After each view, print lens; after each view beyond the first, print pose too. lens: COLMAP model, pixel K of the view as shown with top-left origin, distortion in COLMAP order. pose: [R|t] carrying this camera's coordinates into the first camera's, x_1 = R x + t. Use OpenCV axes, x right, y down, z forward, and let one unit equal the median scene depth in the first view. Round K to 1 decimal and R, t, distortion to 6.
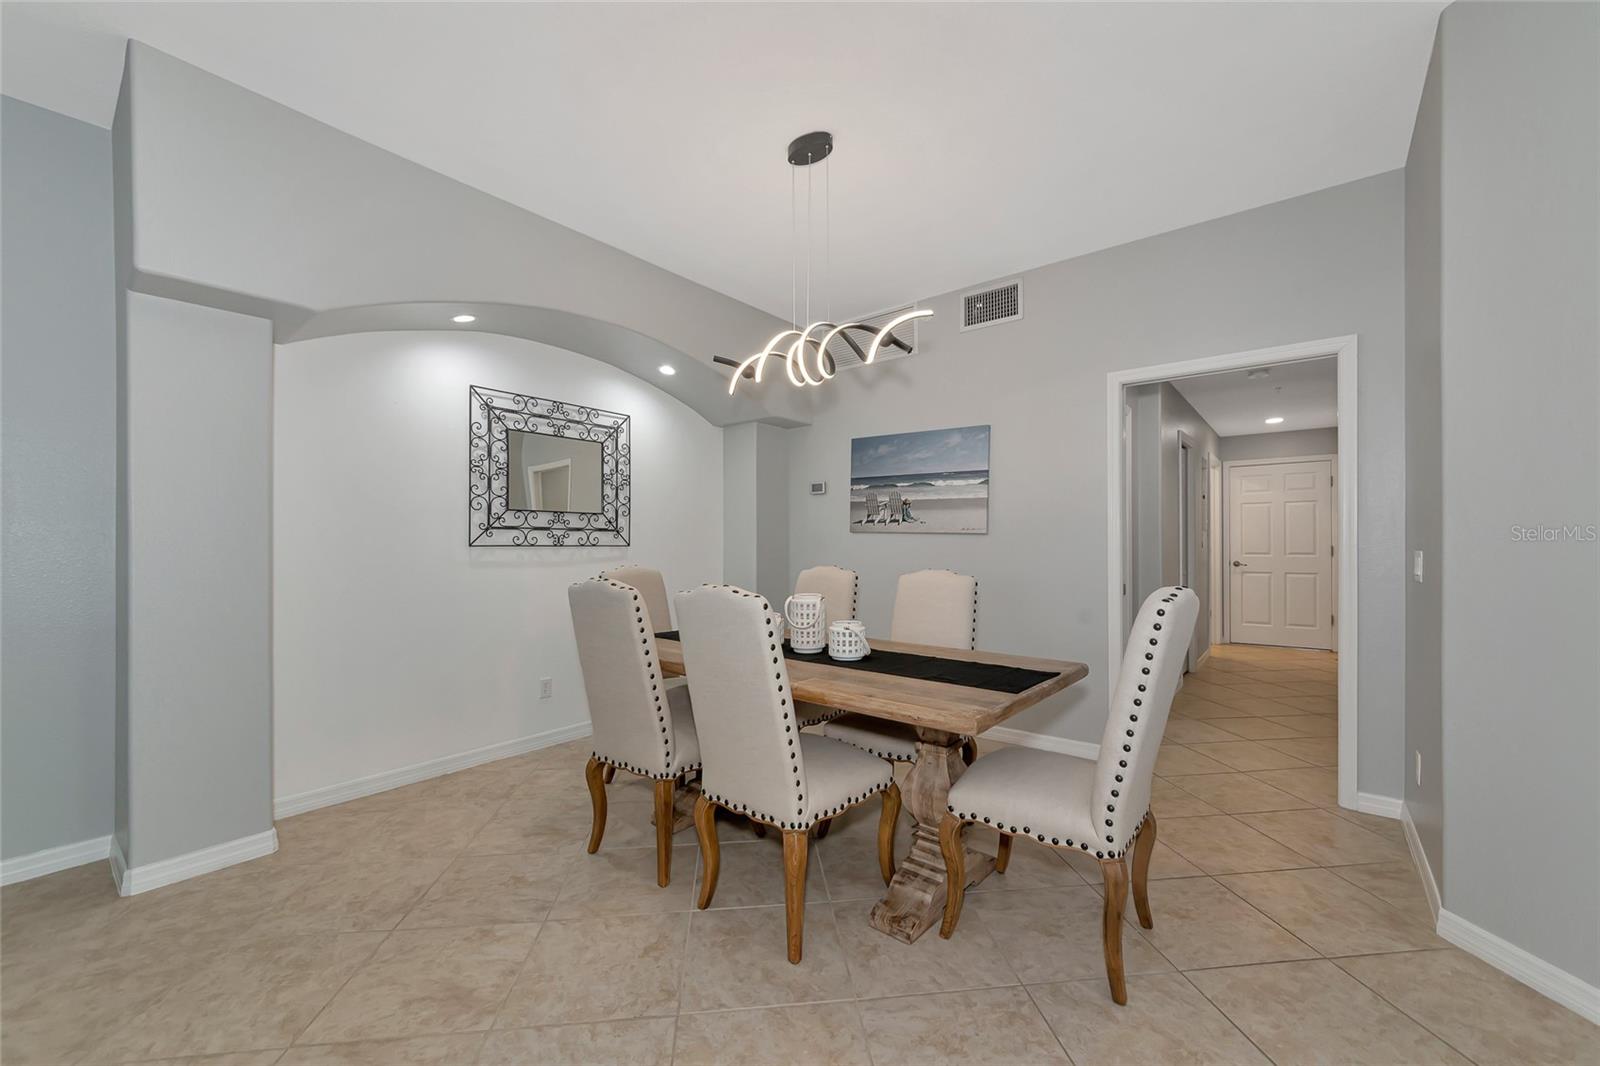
lens RADIAL K [[637.3, 0, 799.9], [0, 637.3, 538.0], [0, 0, 1]] dist [0.000848, 0.000467]
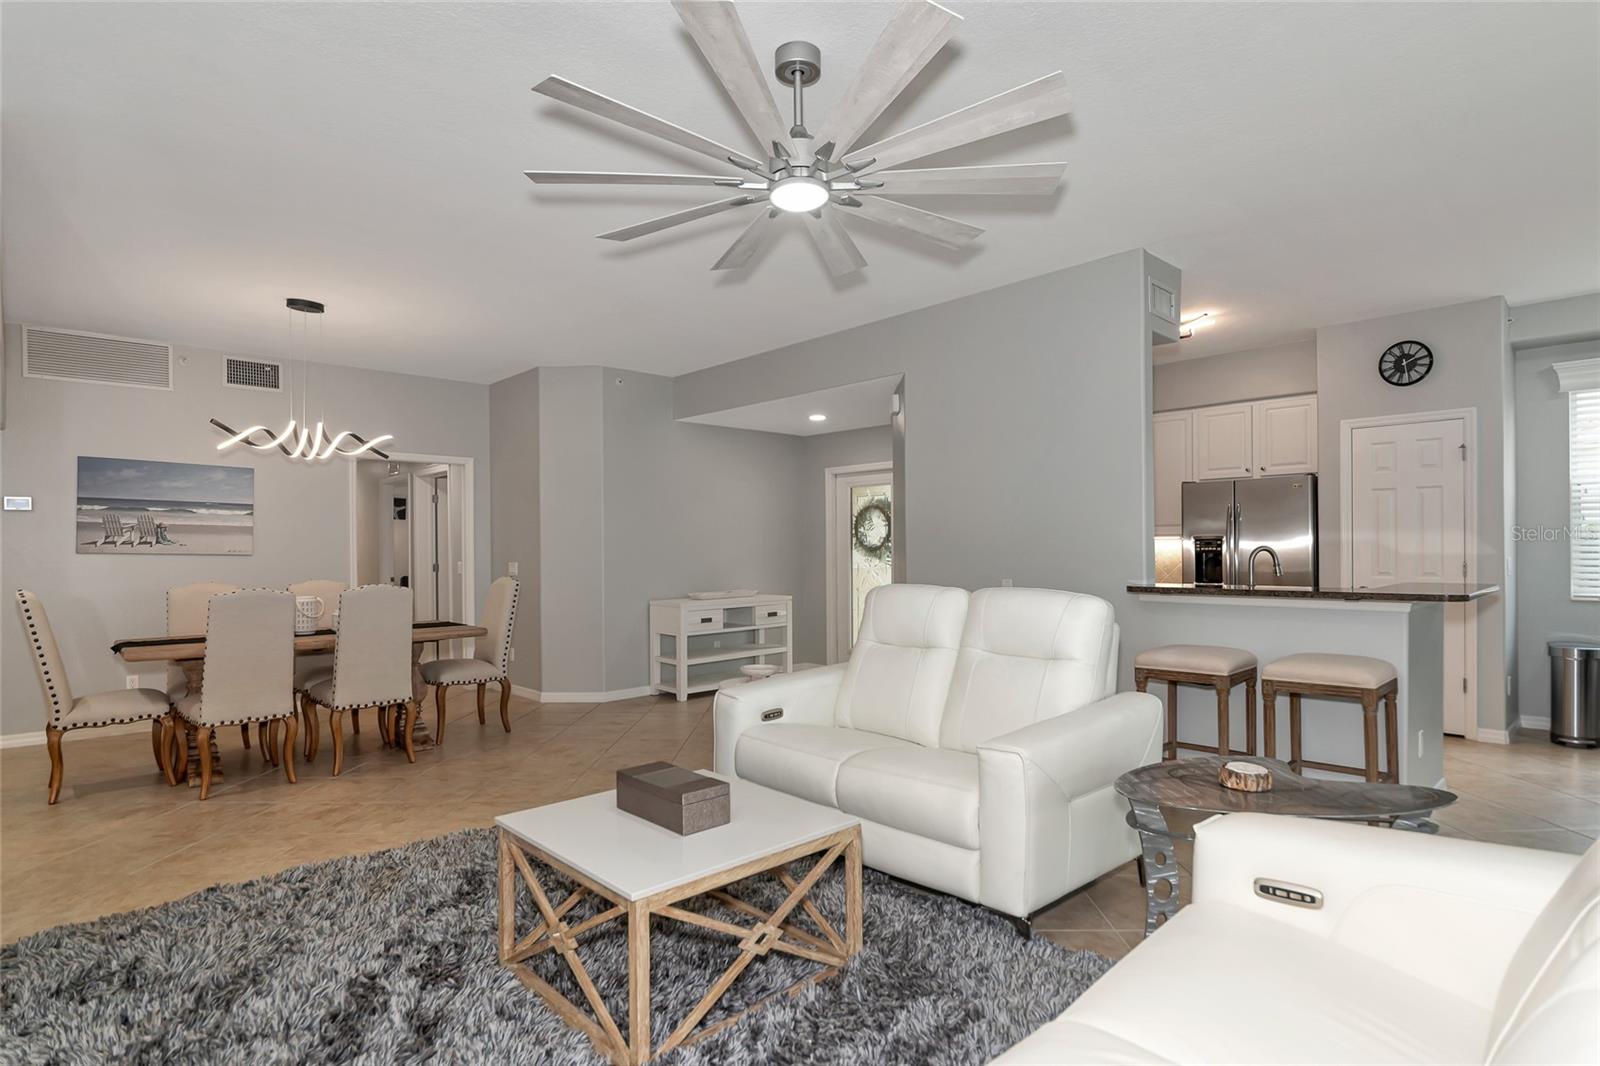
lens RADIAL K [[839.4, 0, 798.3], [0, 839.4, 542.5], [0, 0, 1]] dist [-0.004844, -0.001286]
pose [[0.132821, 0.009000, 0.991099, -1.080676], [0.004591, 0.999942, -0.009696, -0.009160], [-0.991129, 0.005838, 0.132772, -0.258140]]
